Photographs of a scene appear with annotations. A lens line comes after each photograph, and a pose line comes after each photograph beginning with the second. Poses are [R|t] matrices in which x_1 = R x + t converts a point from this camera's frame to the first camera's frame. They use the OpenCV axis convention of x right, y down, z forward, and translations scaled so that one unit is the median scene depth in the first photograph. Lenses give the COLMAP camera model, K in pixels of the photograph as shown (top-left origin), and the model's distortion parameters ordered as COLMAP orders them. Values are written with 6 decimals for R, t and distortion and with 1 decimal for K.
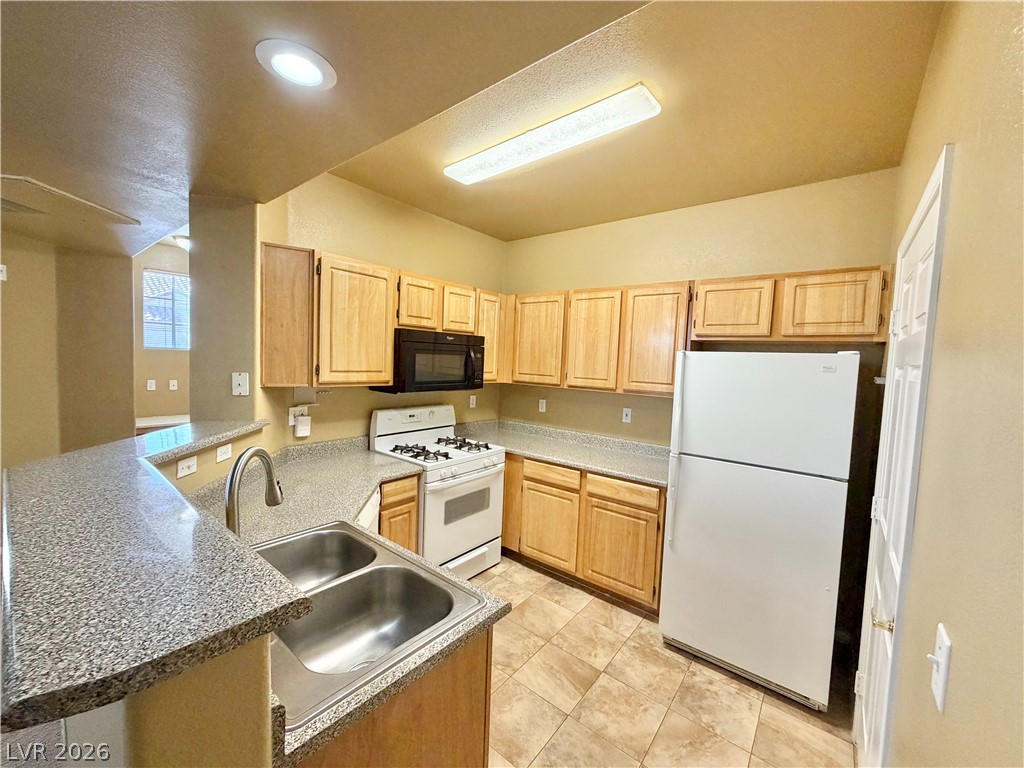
lens RADIAL K [[405.3, 0, 508.5], [0, 405.3, 382.0], [0, 0, 1]] dist [-0.002726, 0.000275]
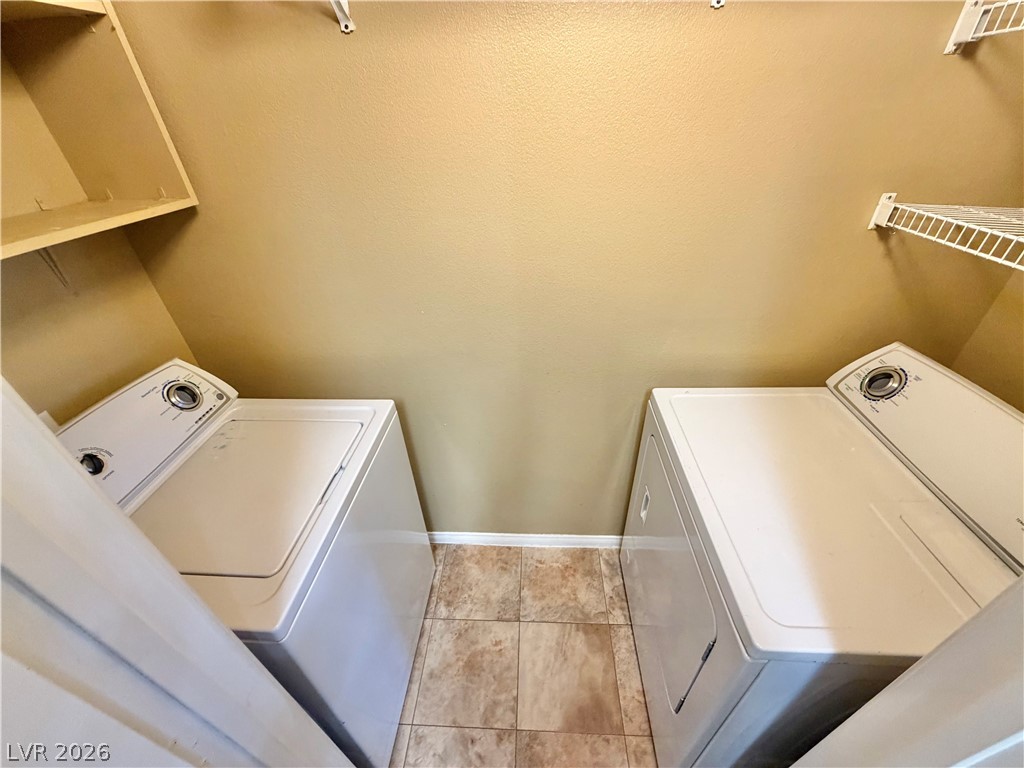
lens RADIAL K [[405.3, 0, 515.9], [0, 405.3, 386.7], [0, 0, 1]] dist [-0.002726, 0.000275]
pose [[-0.596245, -0.474256, 0.647745, -0.041355], [0.047060, 0.784819, 0.617935, -0.086578], [-0.801422, 0.398924, -0.445626, 1.090404]]
